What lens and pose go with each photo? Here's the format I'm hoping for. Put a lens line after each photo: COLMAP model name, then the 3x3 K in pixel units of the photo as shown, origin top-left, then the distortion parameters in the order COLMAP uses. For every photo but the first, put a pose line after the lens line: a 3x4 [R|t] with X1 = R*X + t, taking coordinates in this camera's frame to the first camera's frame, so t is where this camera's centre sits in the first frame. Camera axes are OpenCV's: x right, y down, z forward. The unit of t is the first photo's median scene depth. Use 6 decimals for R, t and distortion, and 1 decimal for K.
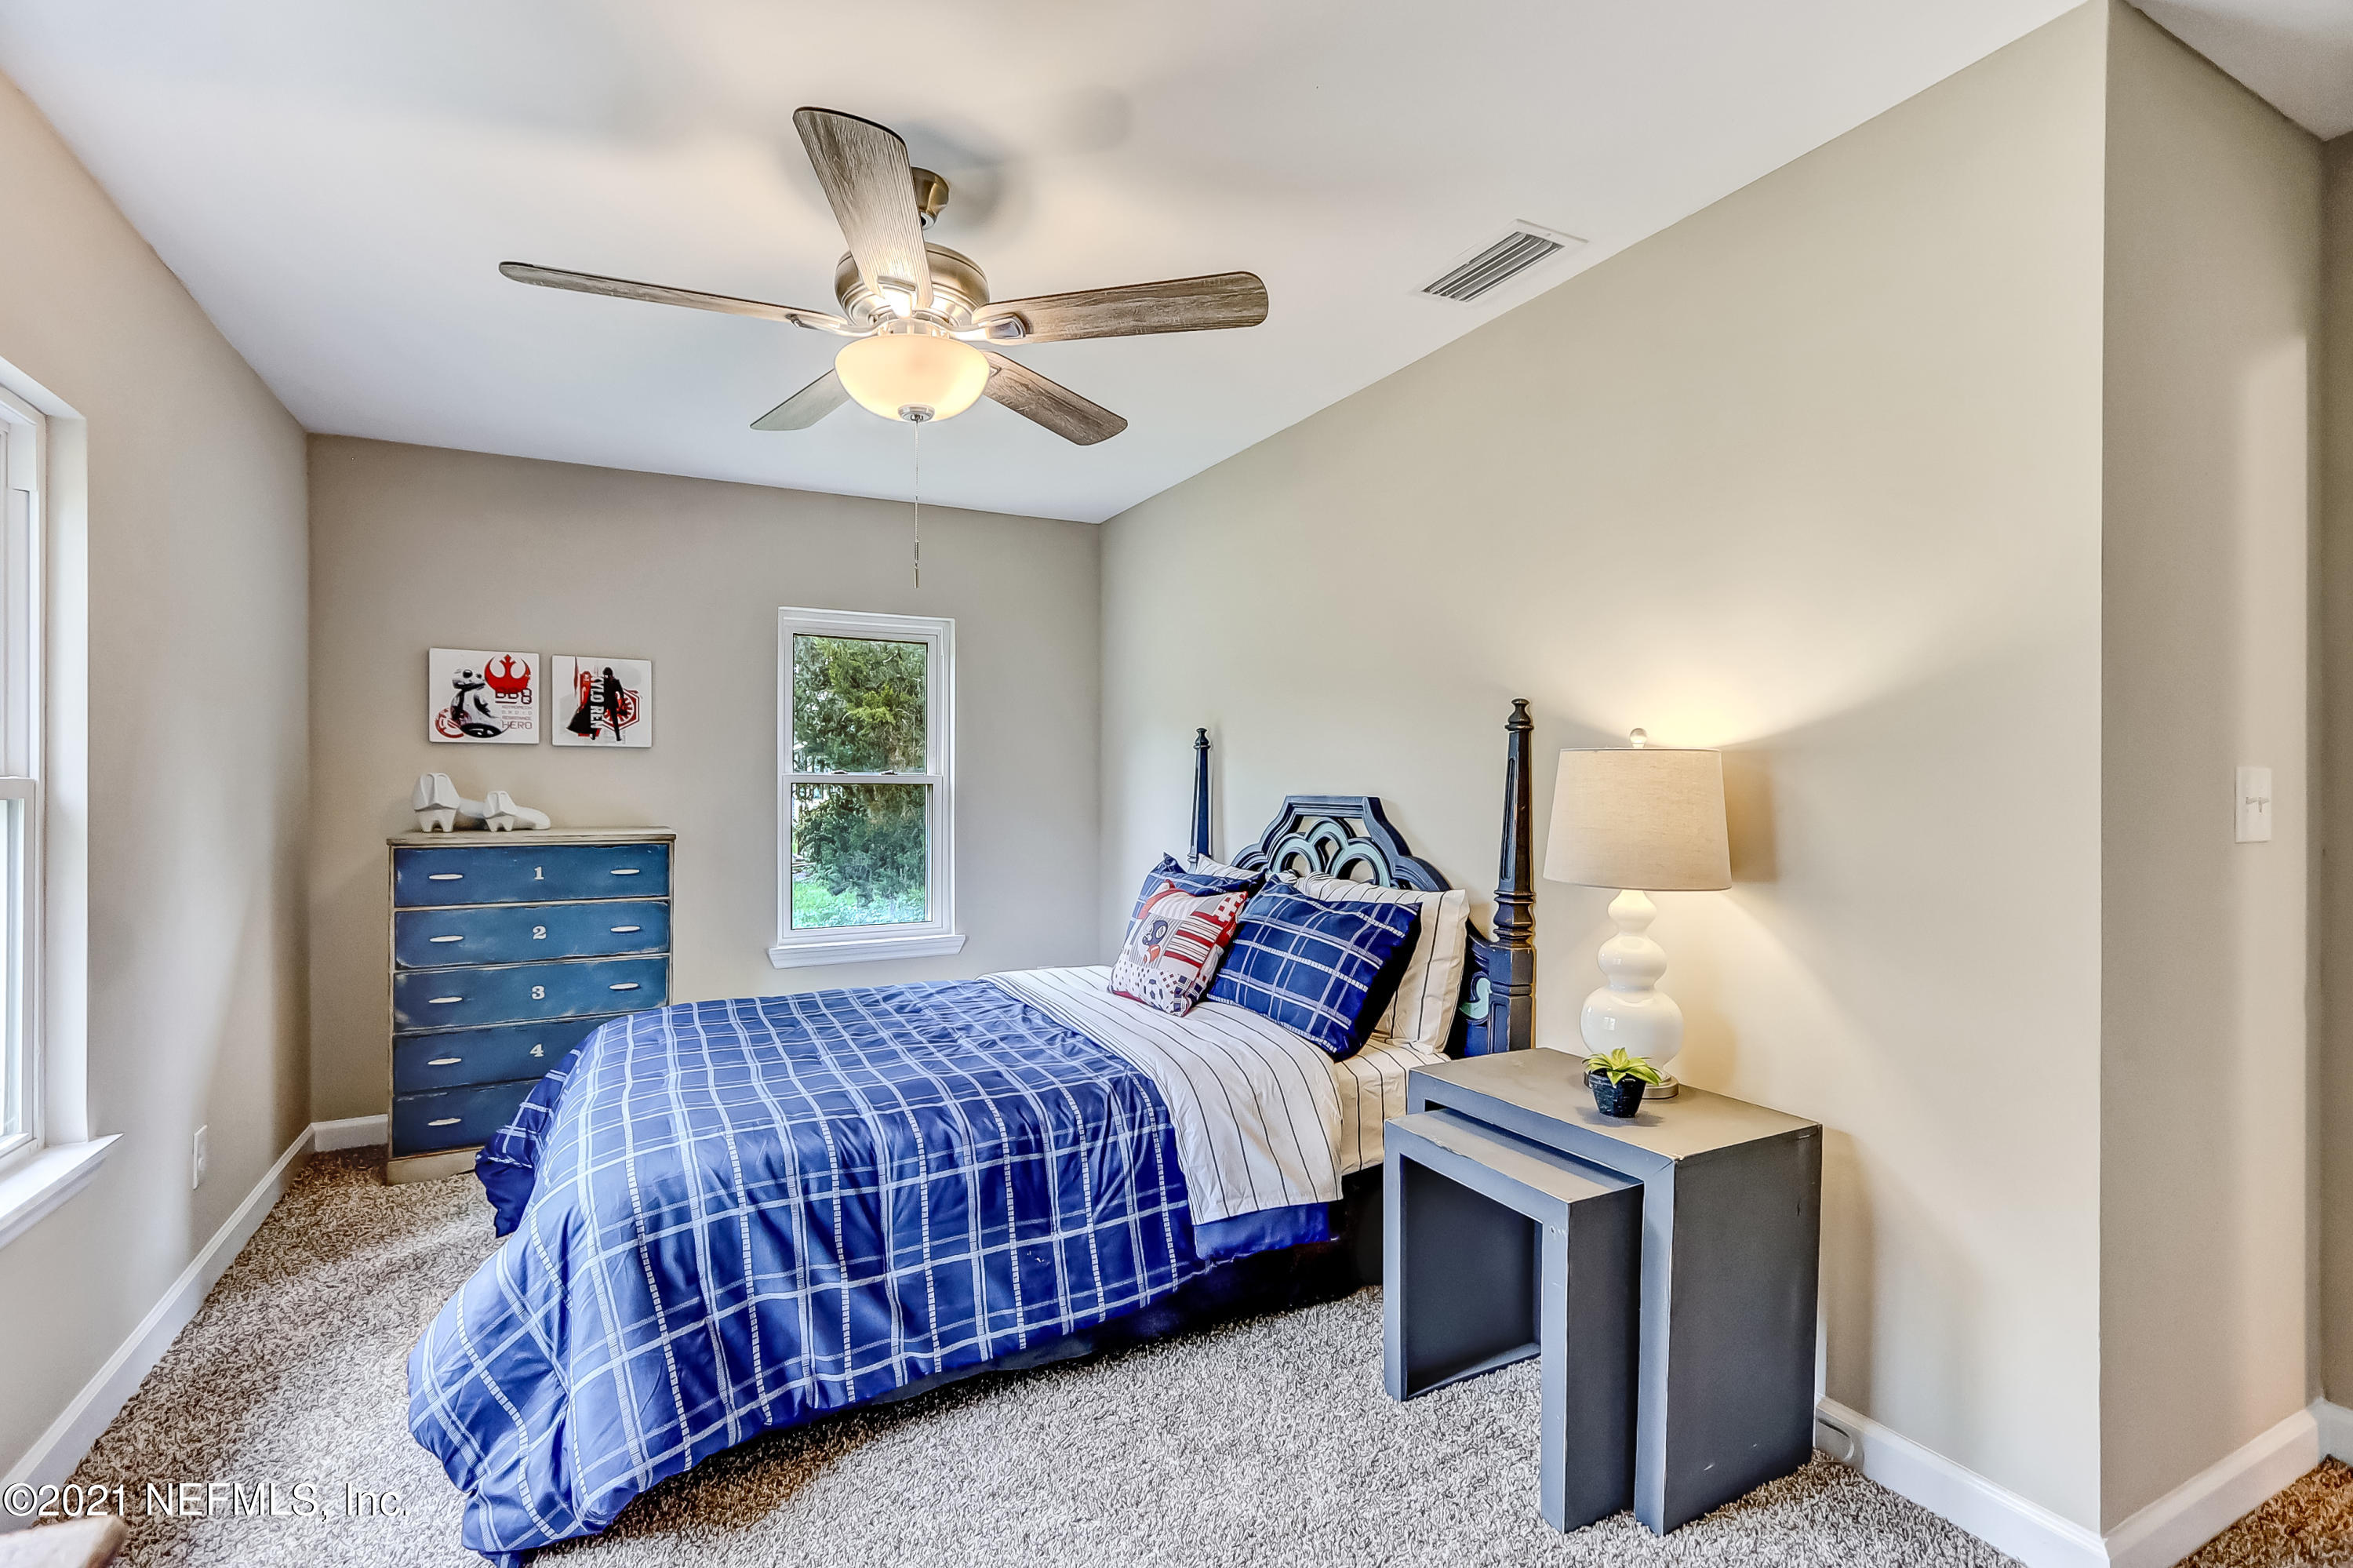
lens RADIAL K [[1085.5, 0, 1162.8], [0, 1085.5, 790.3], [0, 0, 1]] dist [0.004152, 0.001257]
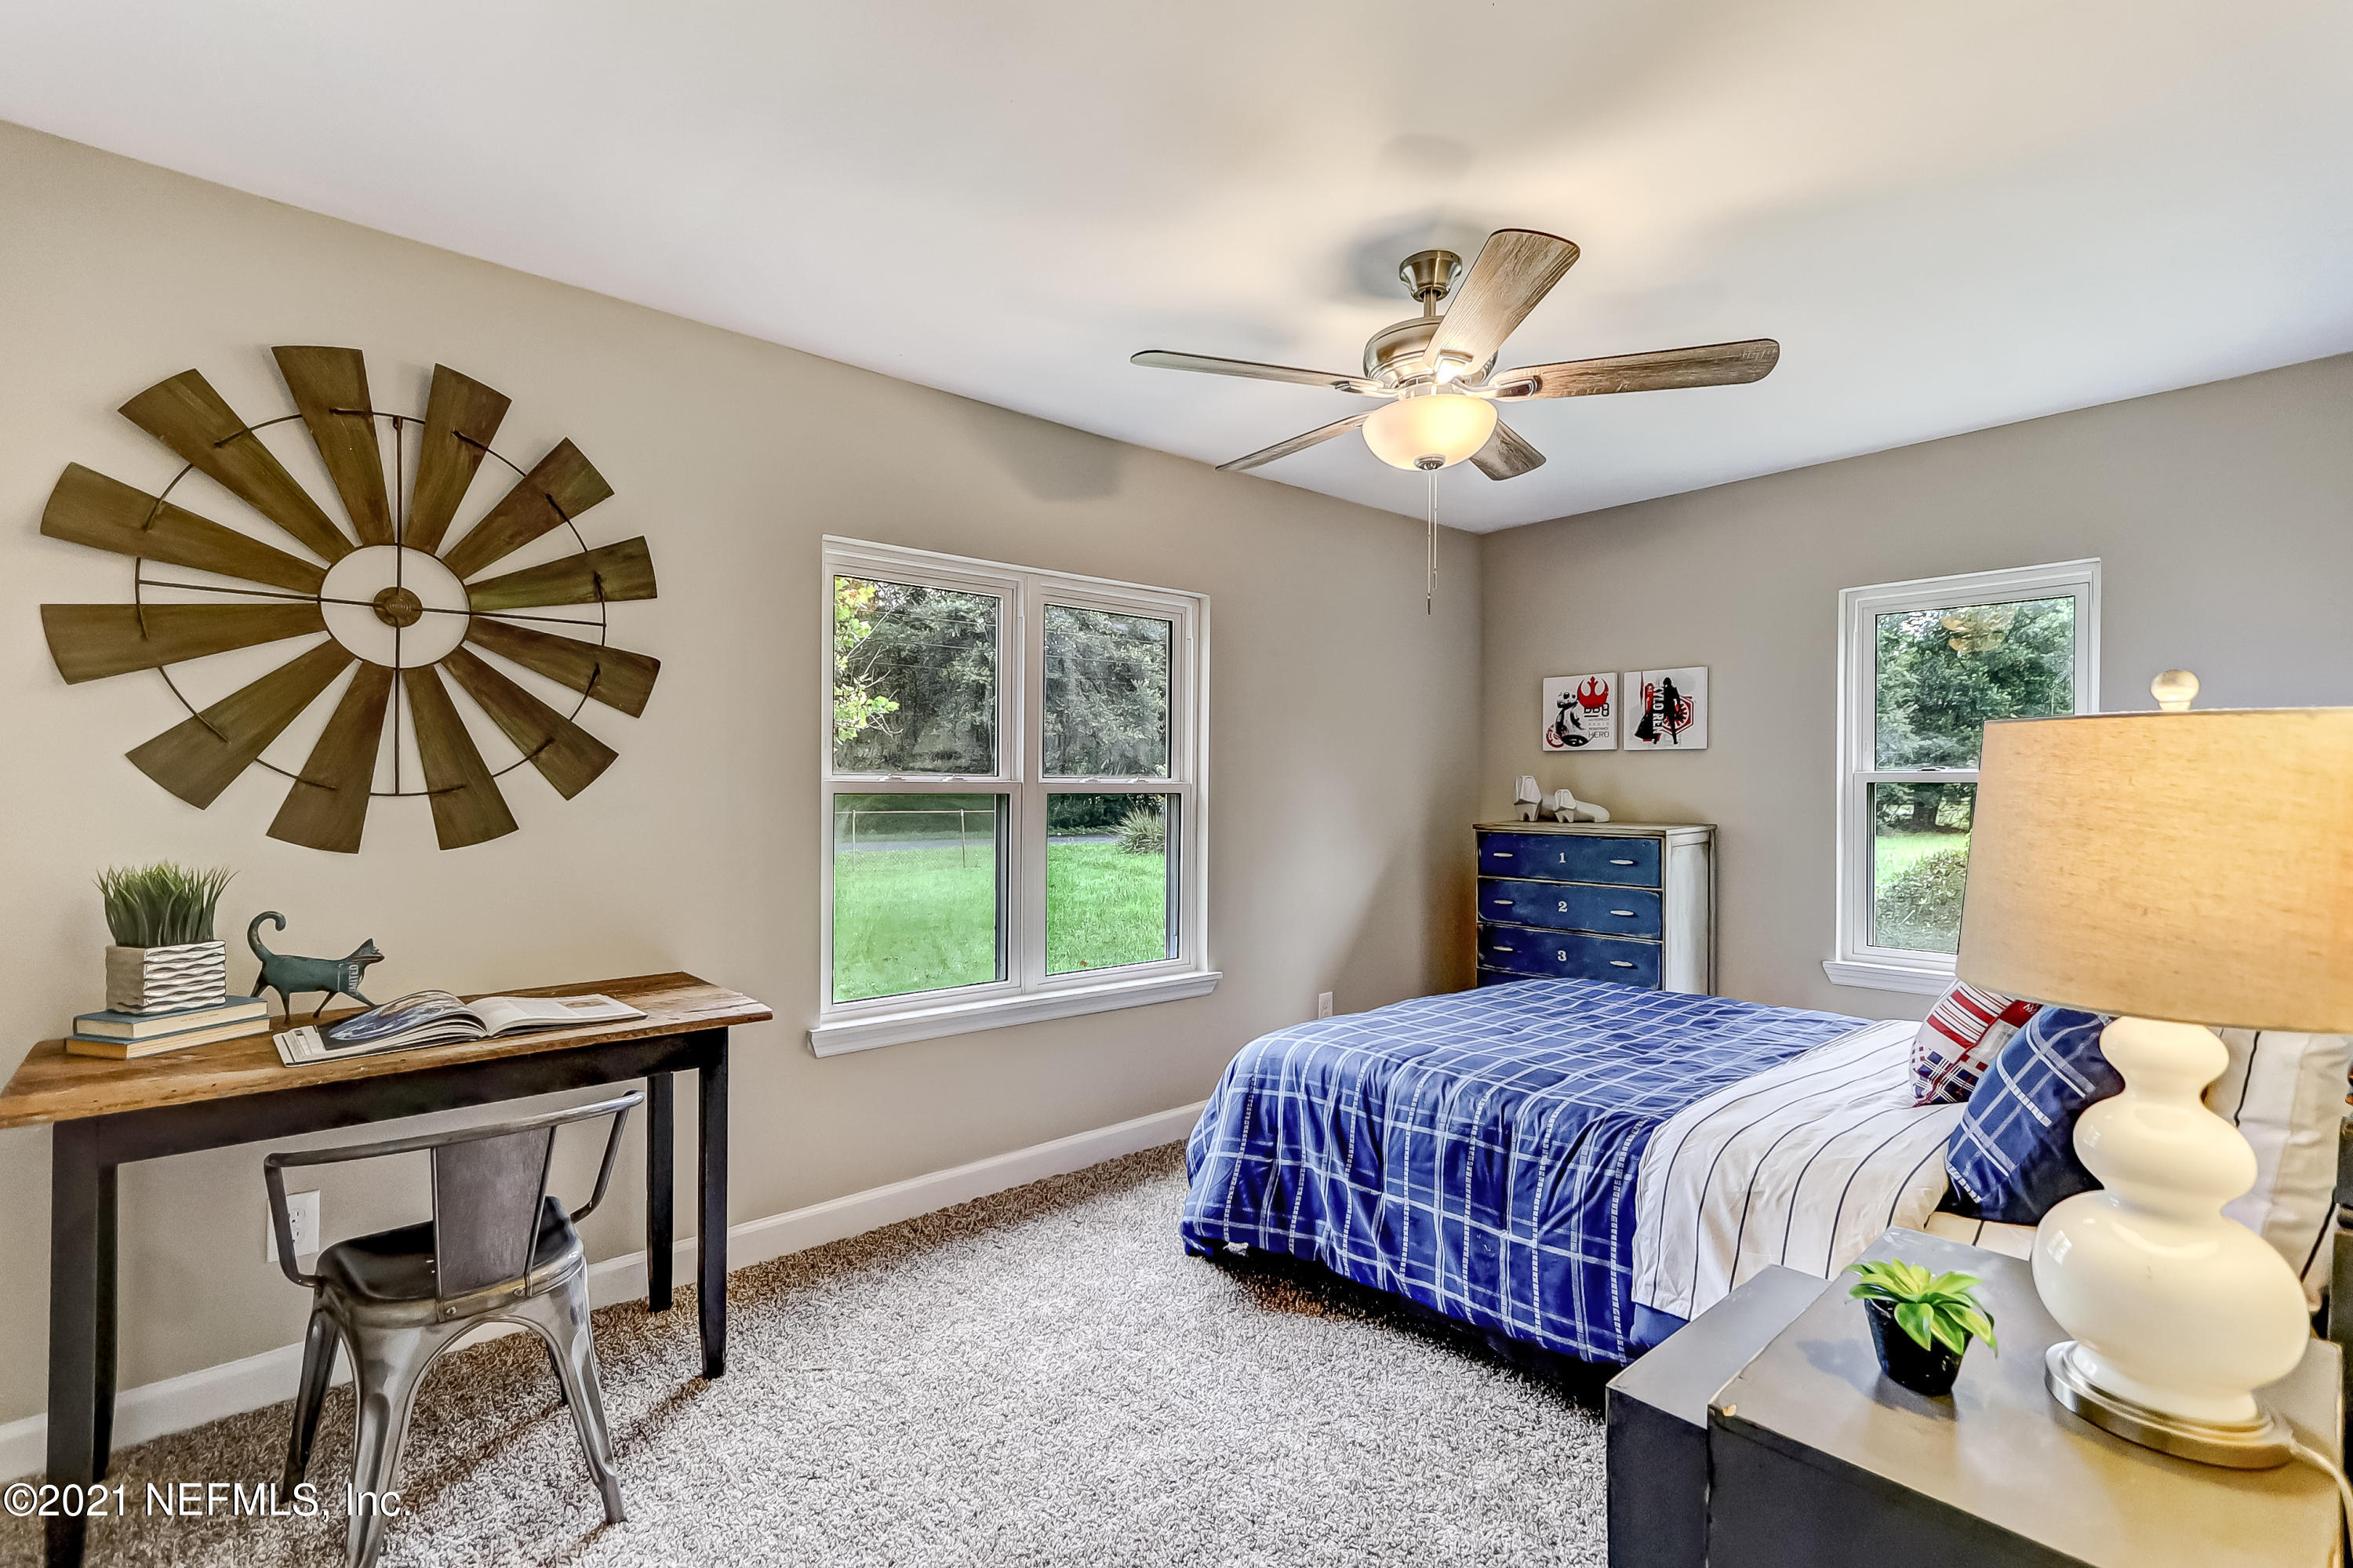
lens RADIAL K [[1085.5, 0, 1162.8], [0, 1085.5, 790.3], [0, 0, 1]] dist [0.004152, 0.001257]
pose [[0.223647, 0.004035, -0.974662, 0.789384], [-0.001270, 0.999992, 0.003848, -0.004509], [0.974669, 0.000377, 0.223650, 0.453012]]
